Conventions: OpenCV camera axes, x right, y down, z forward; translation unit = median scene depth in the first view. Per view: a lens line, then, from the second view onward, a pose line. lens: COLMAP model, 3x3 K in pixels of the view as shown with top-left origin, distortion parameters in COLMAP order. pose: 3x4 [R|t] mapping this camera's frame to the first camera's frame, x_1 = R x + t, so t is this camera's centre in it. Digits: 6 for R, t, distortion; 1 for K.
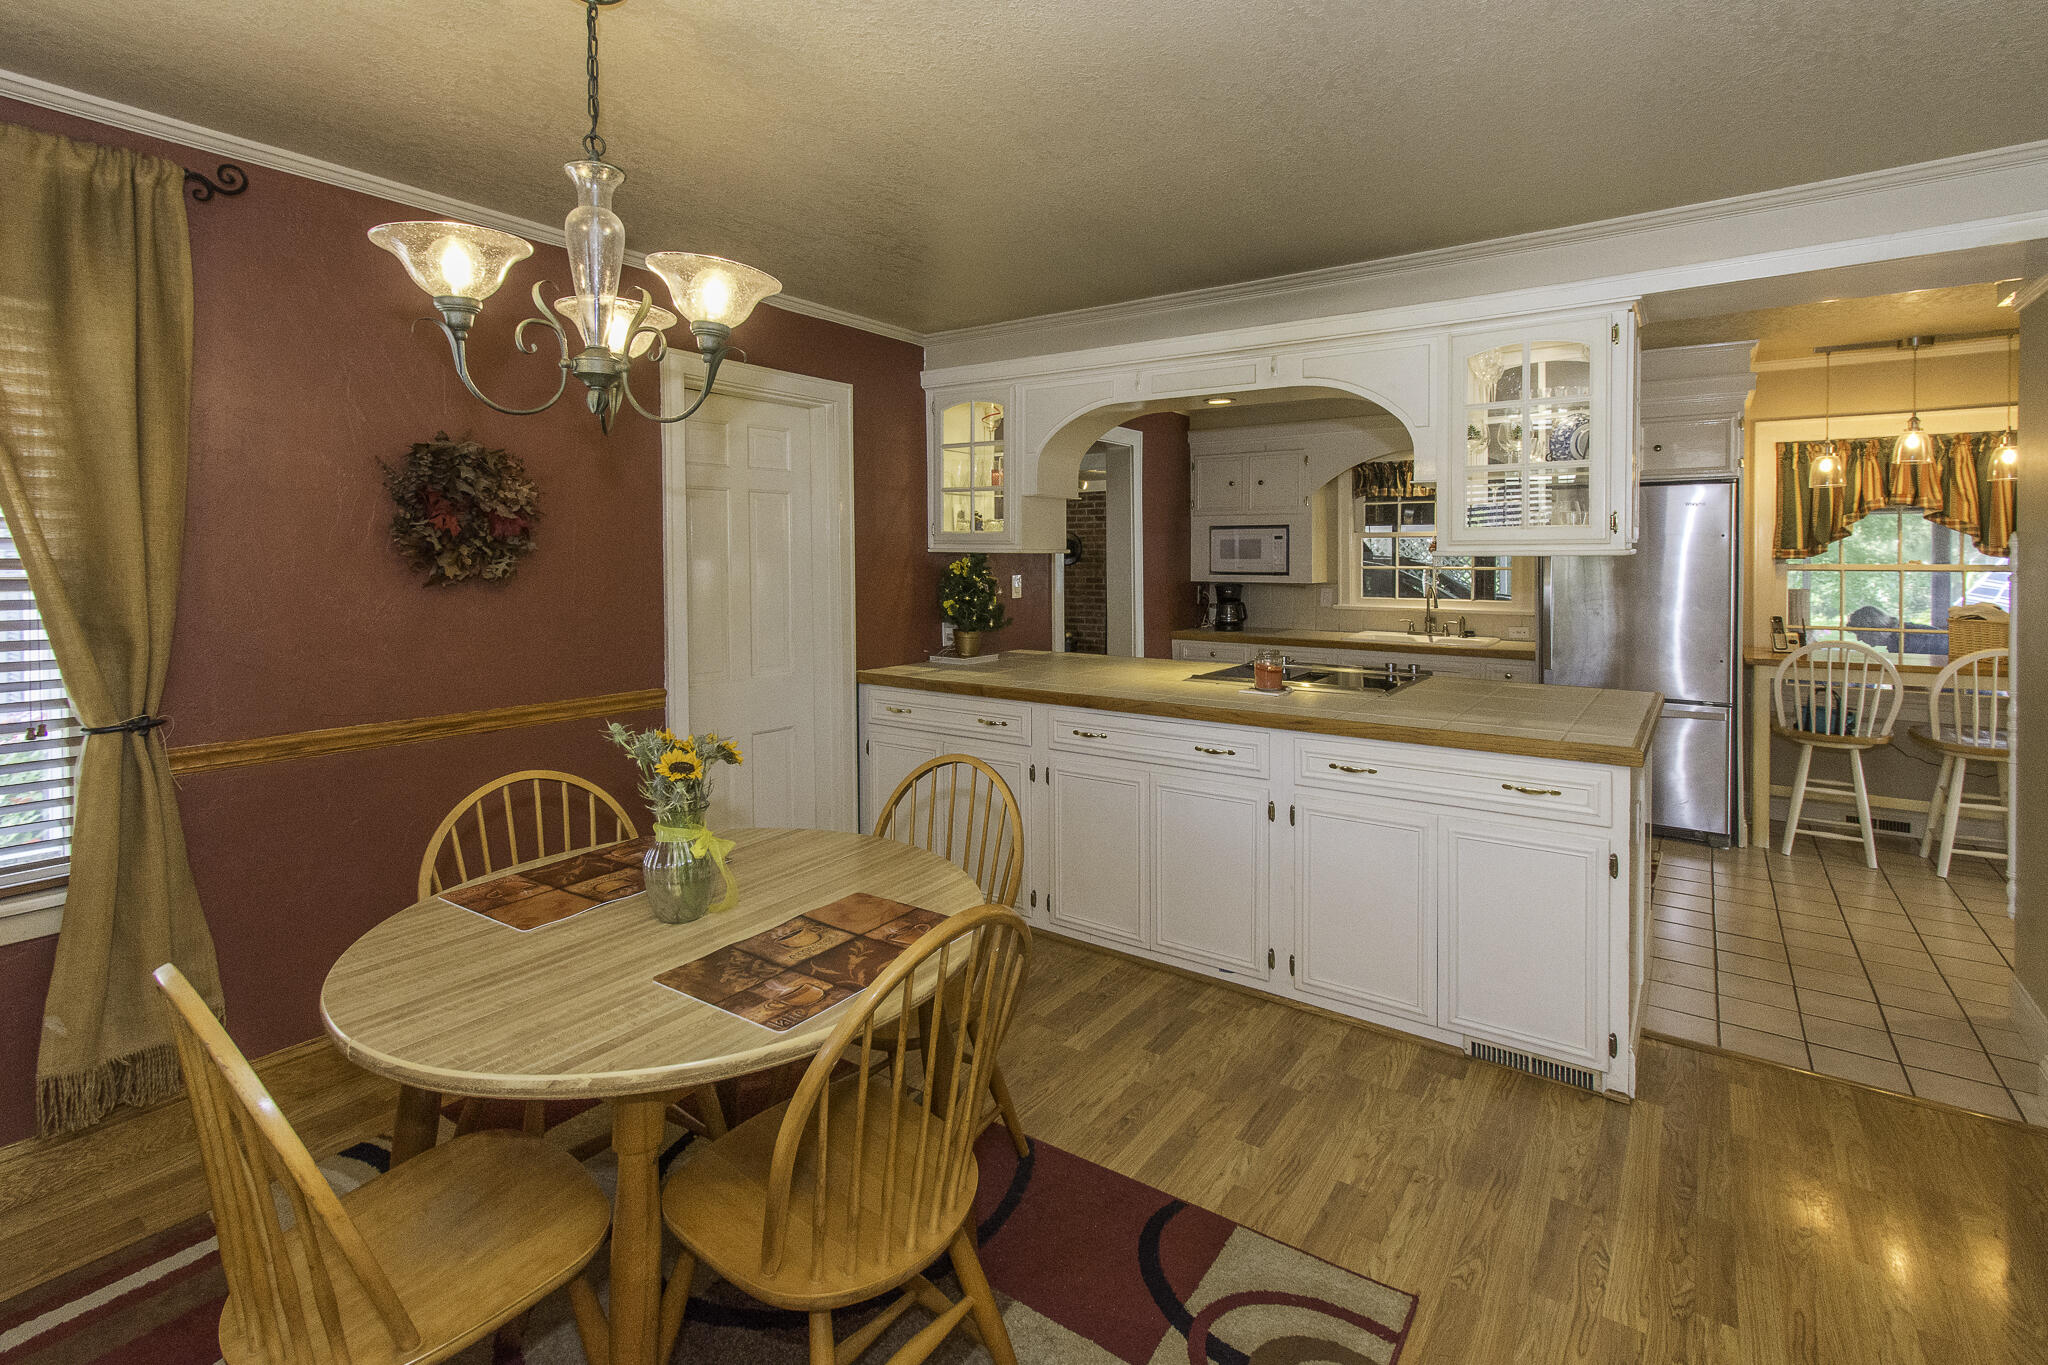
lens RADIAL K [[988.2, 0, 1117.1], [0, 988.2, 554.6], [0, 0, 1]] dist [0.005459, -0.001979]
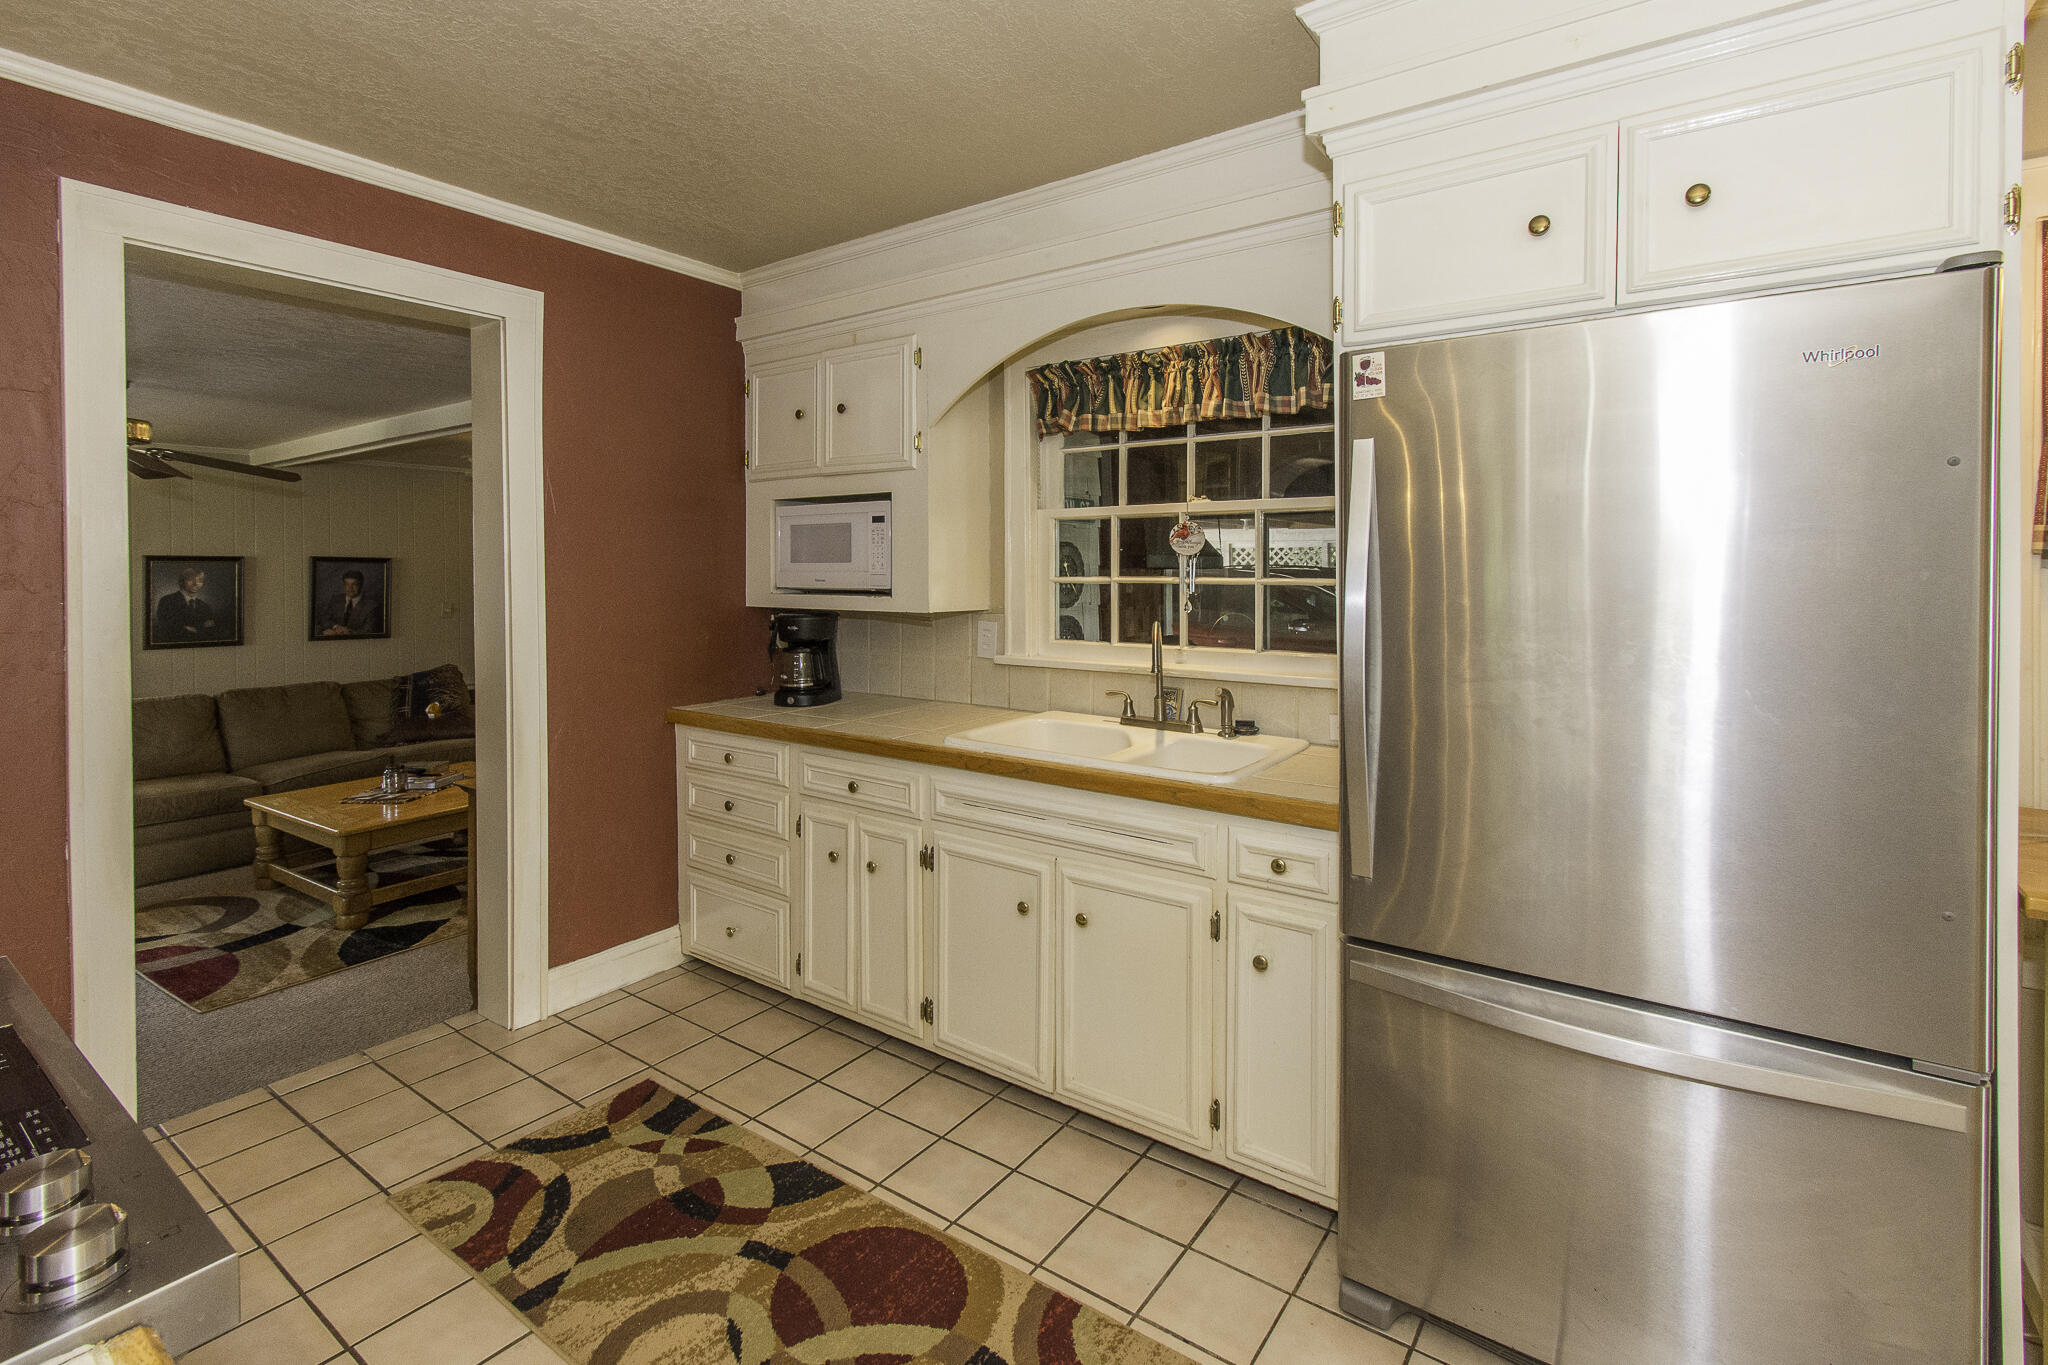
lens RADIAL K [[988.2, 0, 1048.7], [0, 988.2, 549.5], [0, 0, 1]] dist [0.005459, -0.001979]
pose [[0.999257, -0.007211, -0.037866, 0.237682], [0.006916, 0.999945, -0.007897, 0.002140], [0.037921, 0.007629, 0.999252, 0.455462]]
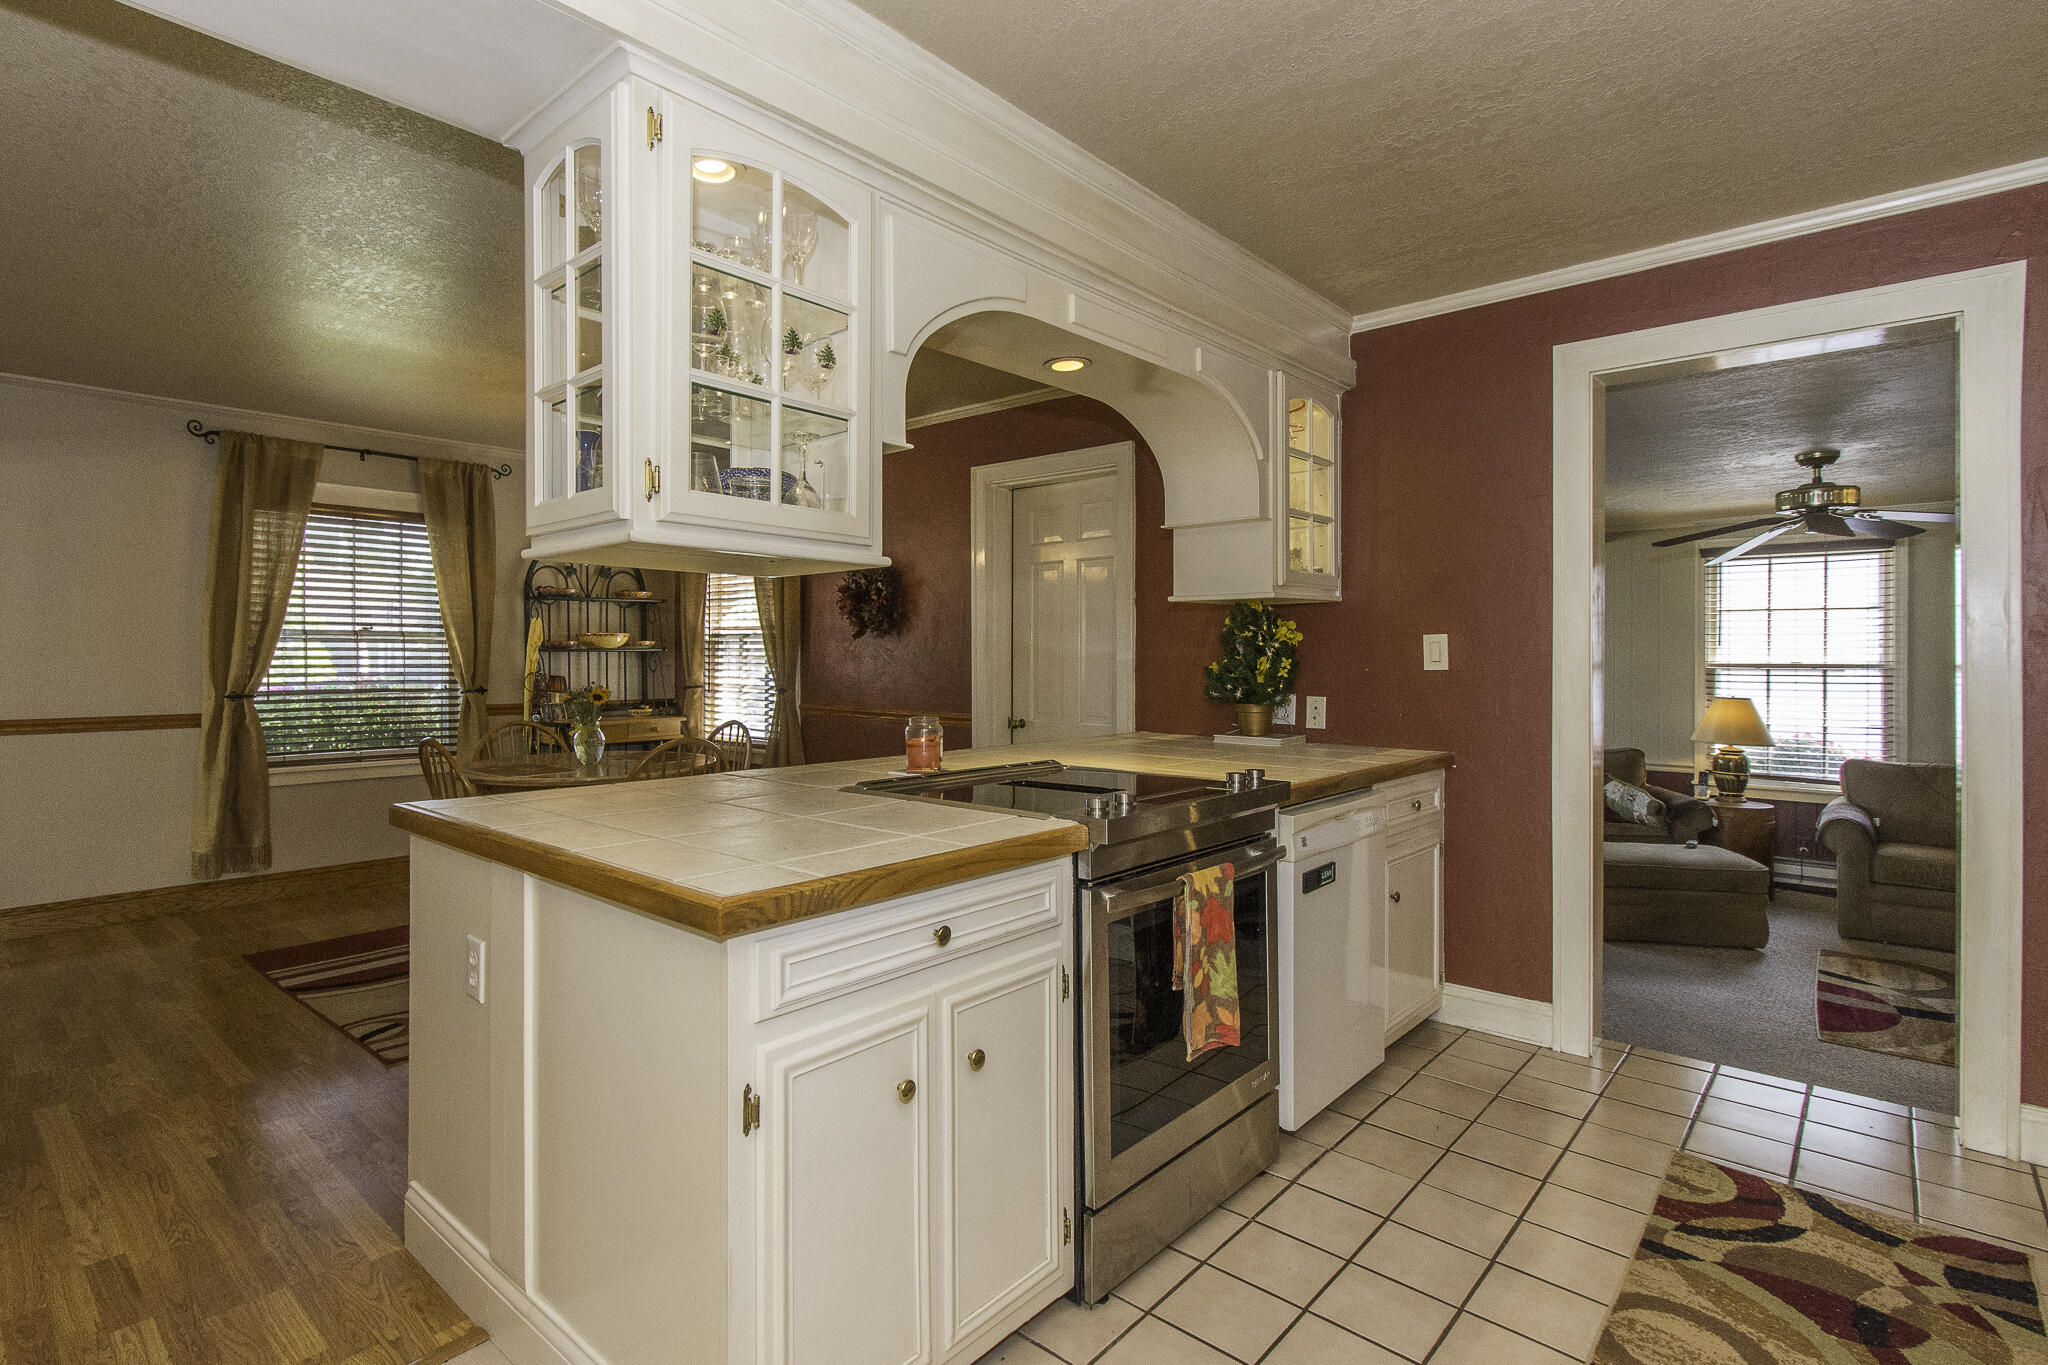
lens RADIAL K [[975.6, 0, 918.8], [0, 975.6, 592.5], [0, 0, 1]] dist [0.001085, 0.000418]
pose [[-0.166113, -0.050792, -0.984798, 0.422563], [-0.014923, 0.998688, -0.048992, 0.016753], [0.985994, 0.006558, -0.166653, 0.539576]]
